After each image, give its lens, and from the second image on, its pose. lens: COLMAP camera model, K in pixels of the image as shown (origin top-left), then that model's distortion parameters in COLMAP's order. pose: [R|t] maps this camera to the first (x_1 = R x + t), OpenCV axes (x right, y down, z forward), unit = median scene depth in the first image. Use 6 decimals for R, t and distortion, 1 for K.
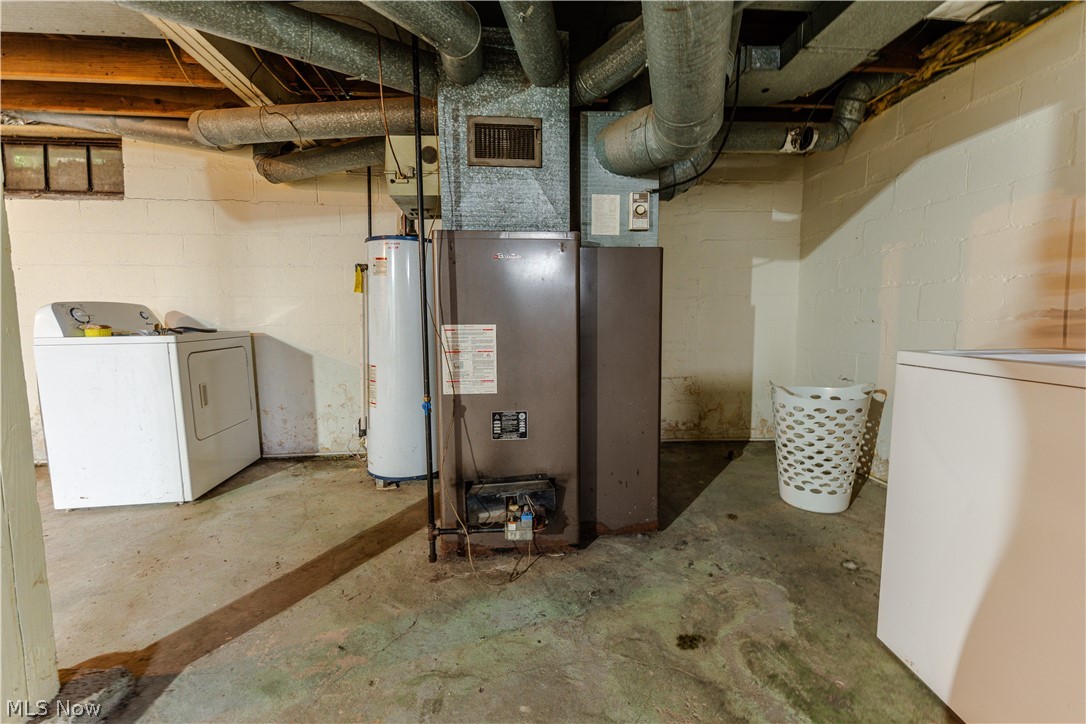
lens RADIAL K [[446.6, 0, 537.4], [0, 446.6, 363.5], [0, 0, 1]] dist [0.000557, -0.000013]
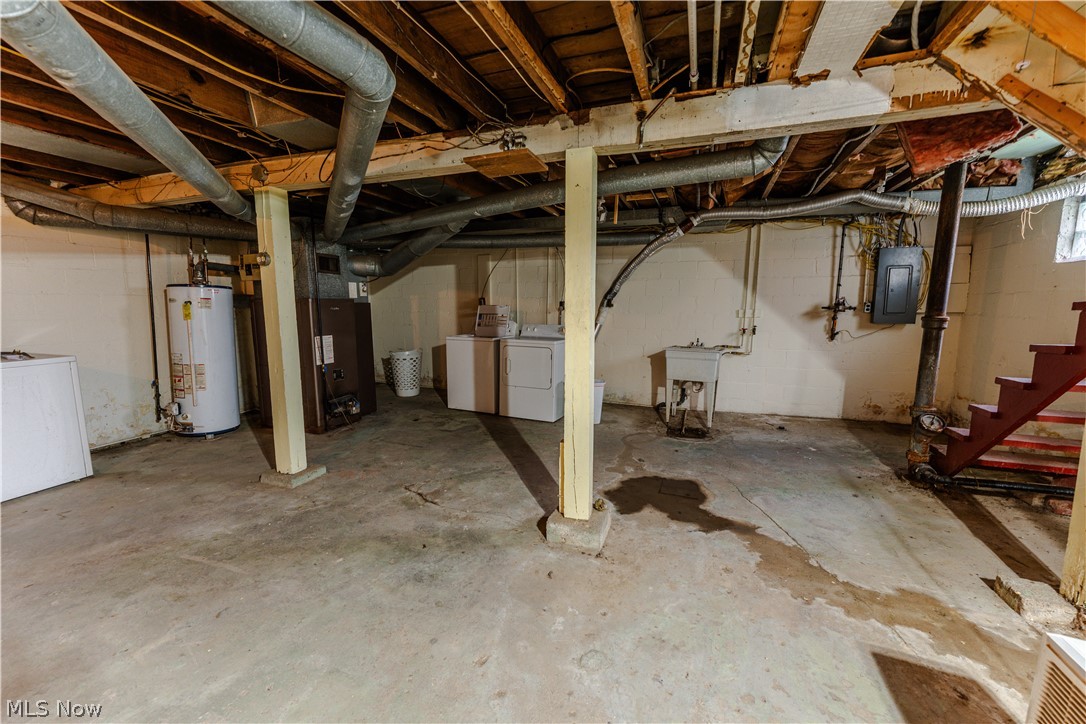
lens RADIAL K [[446.6, 0, 537.4], [0, 446.6, 363.5], [0, 0, 1]] dist [0.000557, -0.000013]
pose [[0.437006, -0.113220, 0.892304, -1.274915], [0.086016, 0.992760, 0.083840, -0.027657], [-0.895336, 0.040114, 0.443581, -0.797005]]
